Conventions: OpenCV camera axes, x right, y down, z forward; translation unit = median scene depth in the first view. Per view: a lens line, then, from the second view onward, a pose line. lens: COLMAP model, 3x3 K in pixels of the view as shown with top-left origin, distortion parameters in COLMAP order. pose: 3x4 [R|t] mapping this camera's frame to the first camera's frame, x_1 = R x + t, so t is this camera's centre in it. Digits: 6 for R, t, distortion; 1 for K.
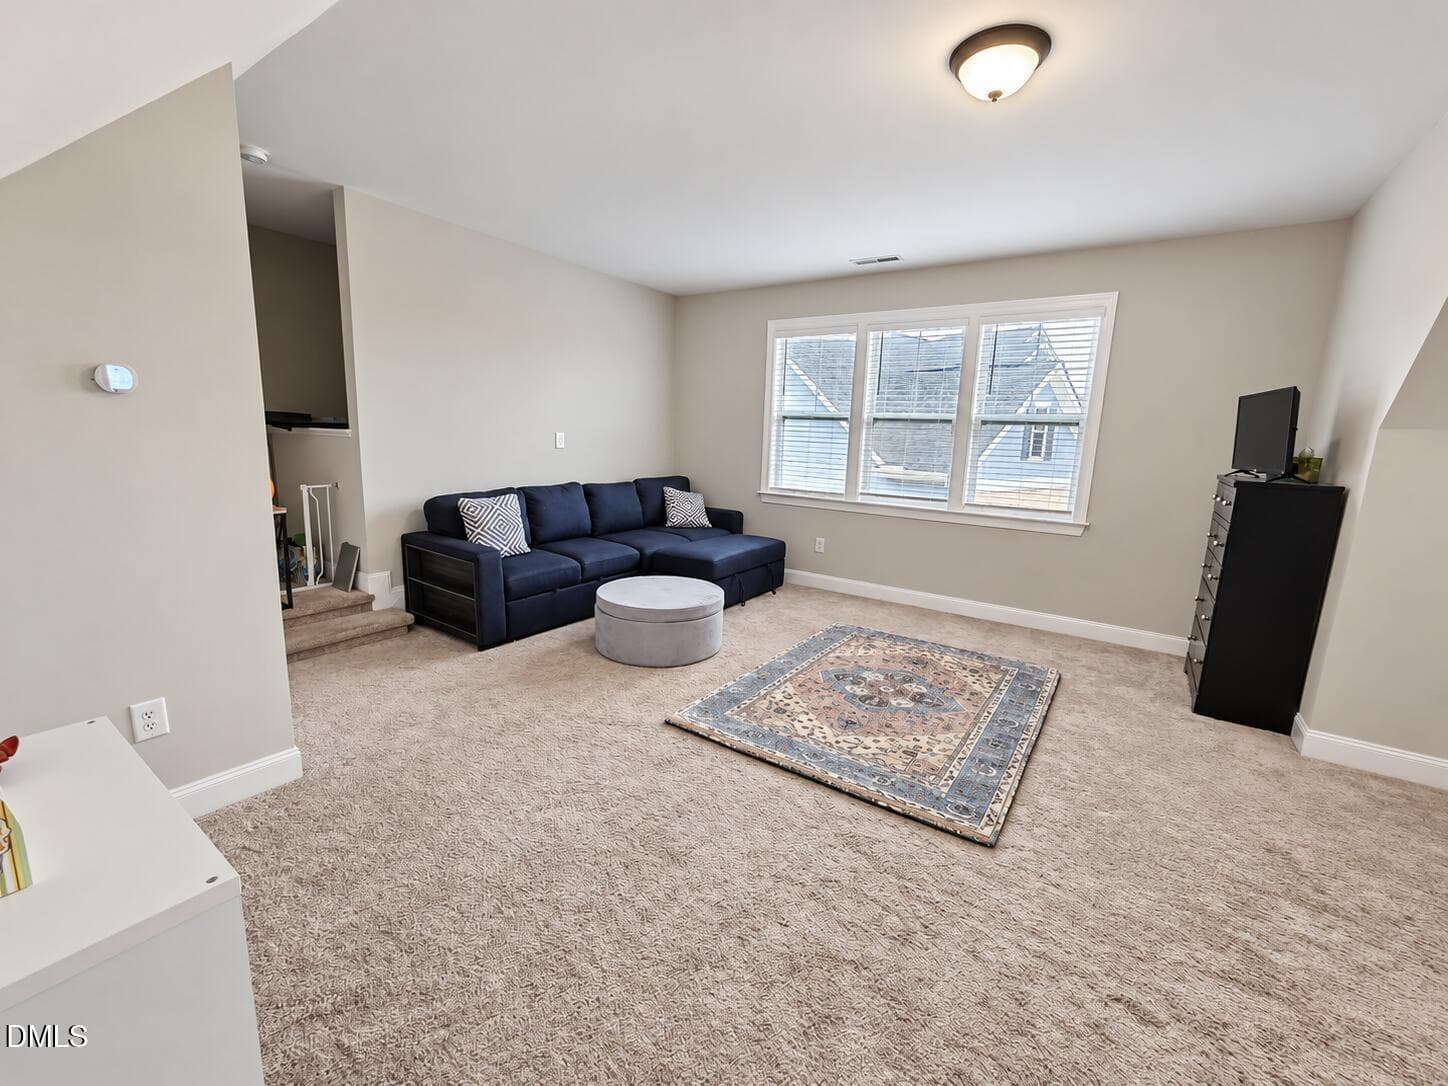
lens RADIAL K [[599.4, 0, 735.4], [0, 599.4, 540.6], [0, 0, 1]] dist [-0.004229, -0.000434]
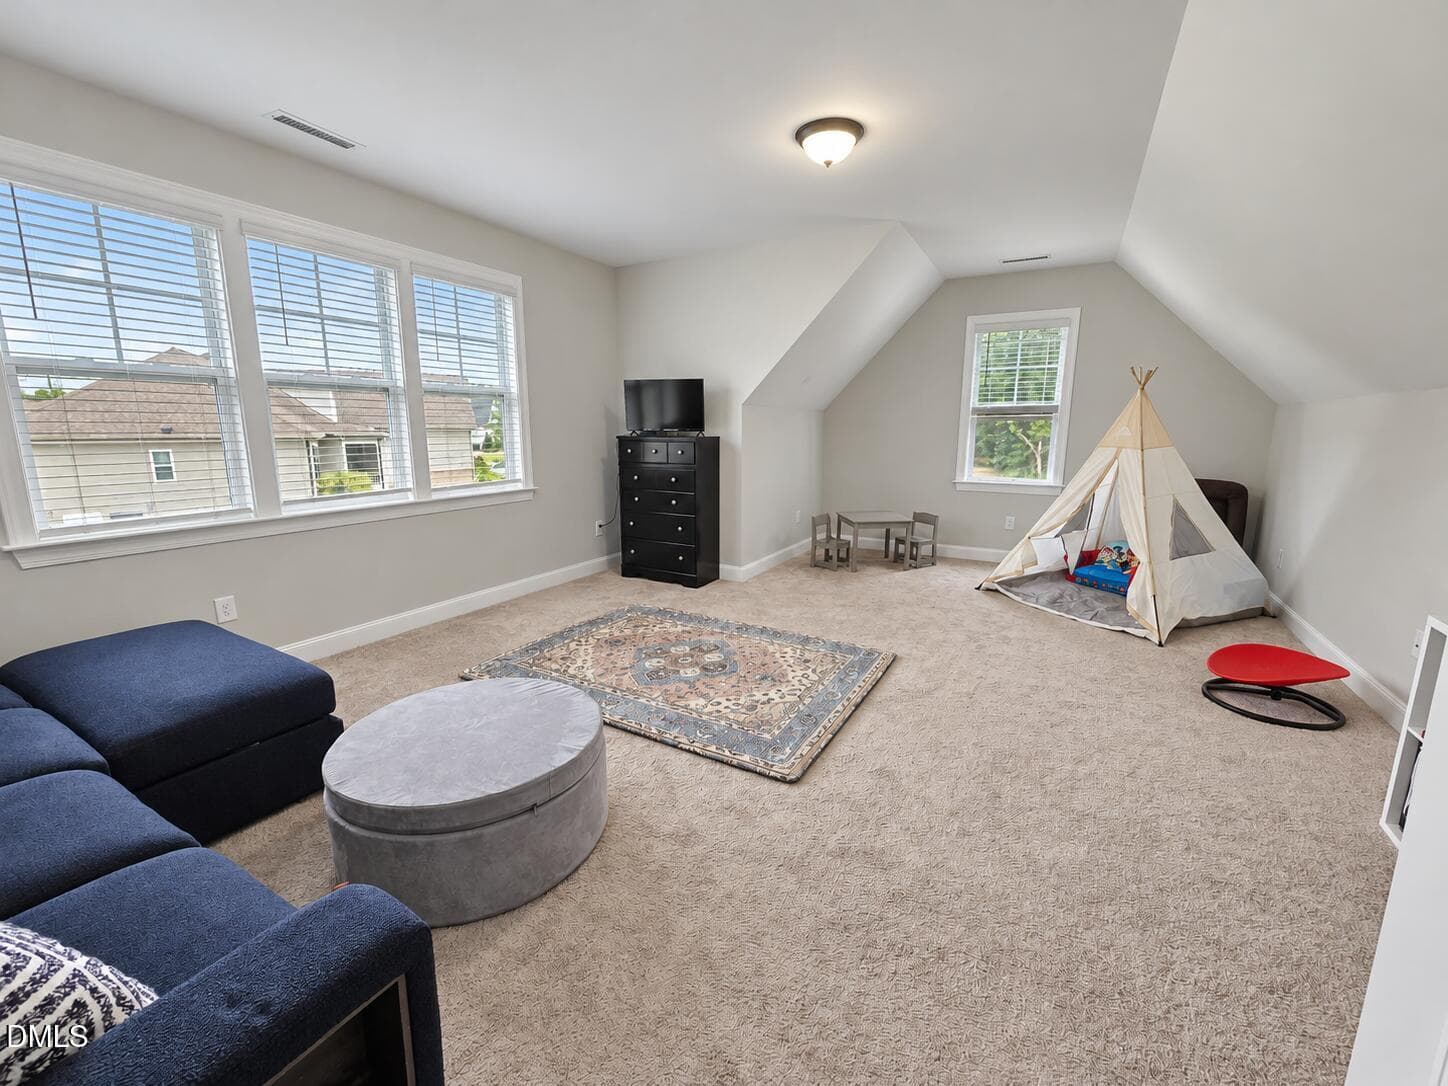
lens RADIAL K [[599.4, 0, 733.9], [0, 599.4, 540.5], [0, 0, 1]] dist [-0.004229, -0.000434]
pose [[-0.084438, -0.226322, 0.970386, -0.711893], [0.163903, 0.957444, 0.237565, -0.181437], [-0.982856, 0.179109, -0.043750, 0.929354]]
